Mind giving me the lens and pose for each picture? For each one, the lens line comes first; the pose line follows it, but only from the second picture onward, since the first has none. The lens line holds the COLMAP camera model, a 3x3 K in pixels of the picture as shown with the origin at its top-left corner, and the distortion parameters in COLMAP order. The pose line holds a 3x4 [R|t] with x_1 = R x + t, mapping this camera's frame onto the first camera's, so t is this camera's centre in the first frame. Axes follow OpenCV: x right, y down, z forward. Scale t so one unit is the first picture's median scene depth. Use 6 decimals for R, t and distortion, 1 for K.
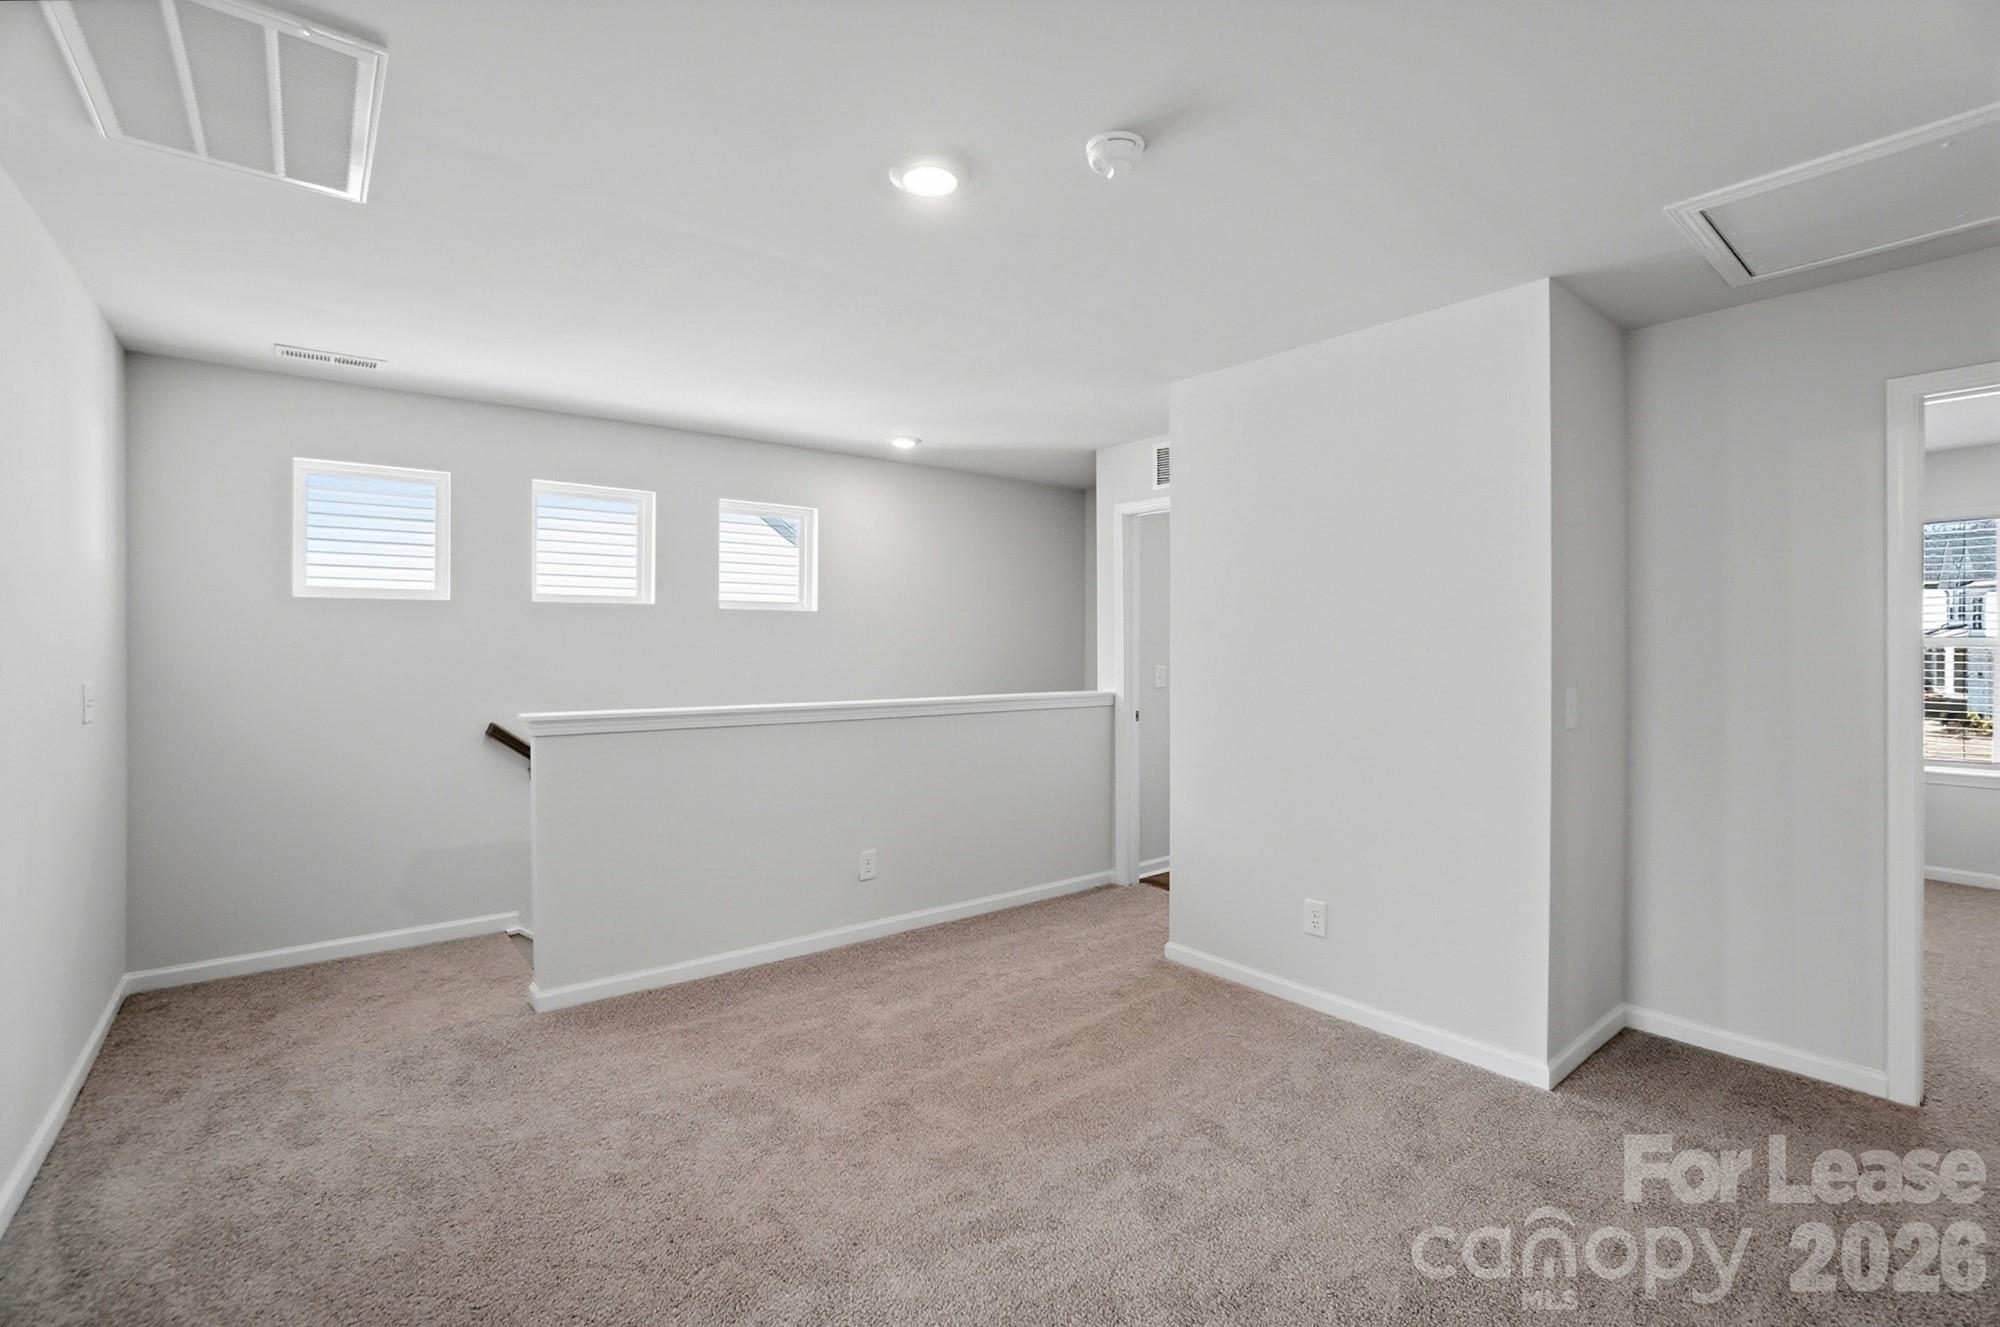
lens RADIAL K [[898.0, 0, 999.9], [0, 898.0, 623.2], [0, 0, 1]] dist [-0.000766, -0.000041]
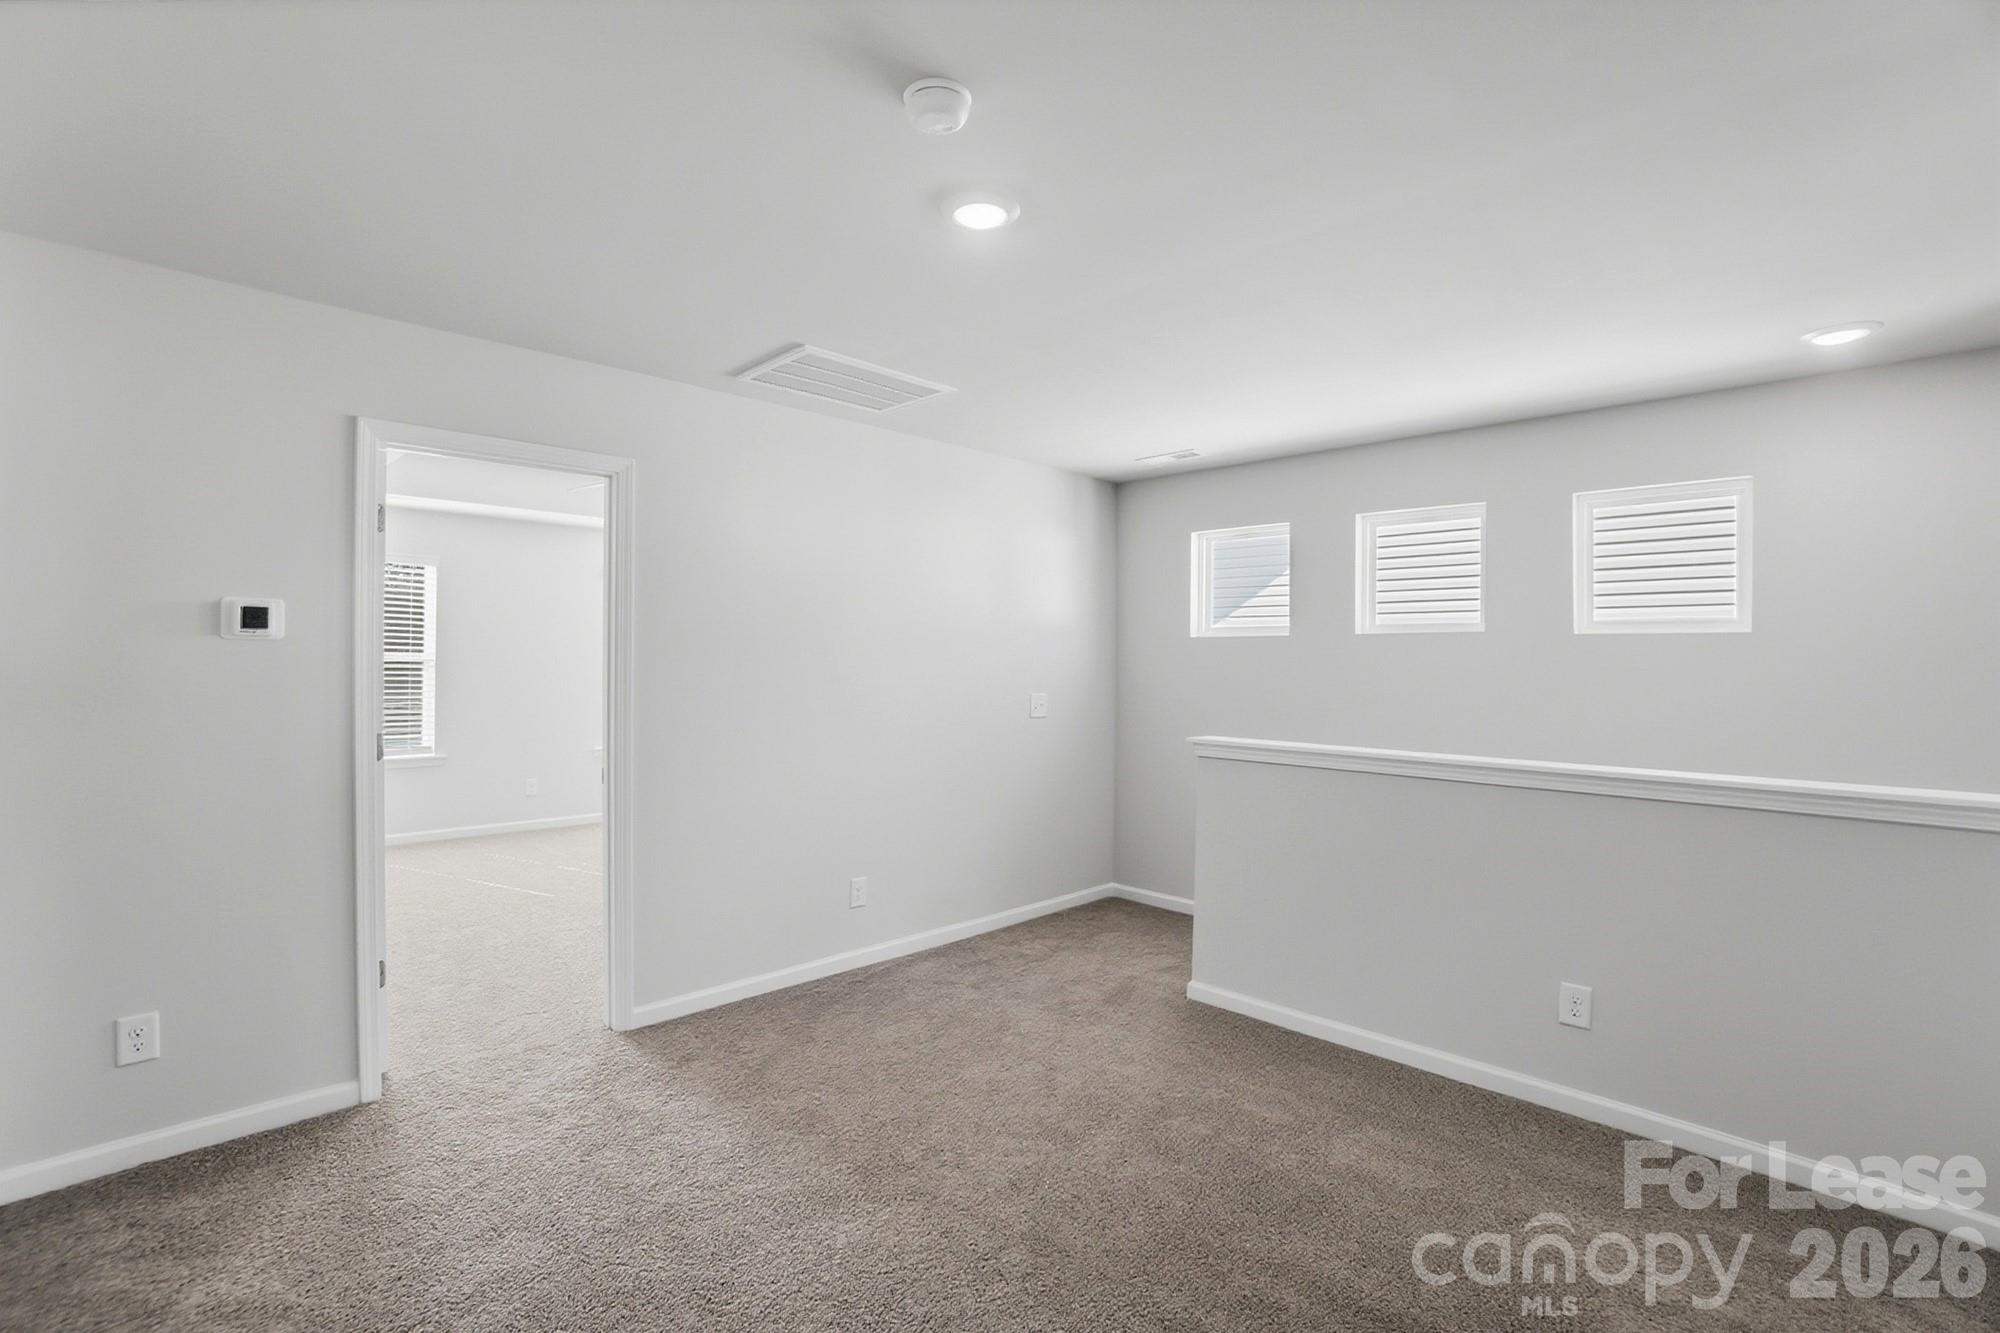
lens RADIAL K [[950.3, 0, 1004.3], [0, 950.3, 647.7], [0, 0, 1]] dist [-0.001569, -0.000010]
pose [[0.137596, -0.015672, -0.990364, 0.640428], [0.010624, 0.999841, -0.014346, 0.003182], [0.990431, -0.008548, 0.137741, 0.583263]]
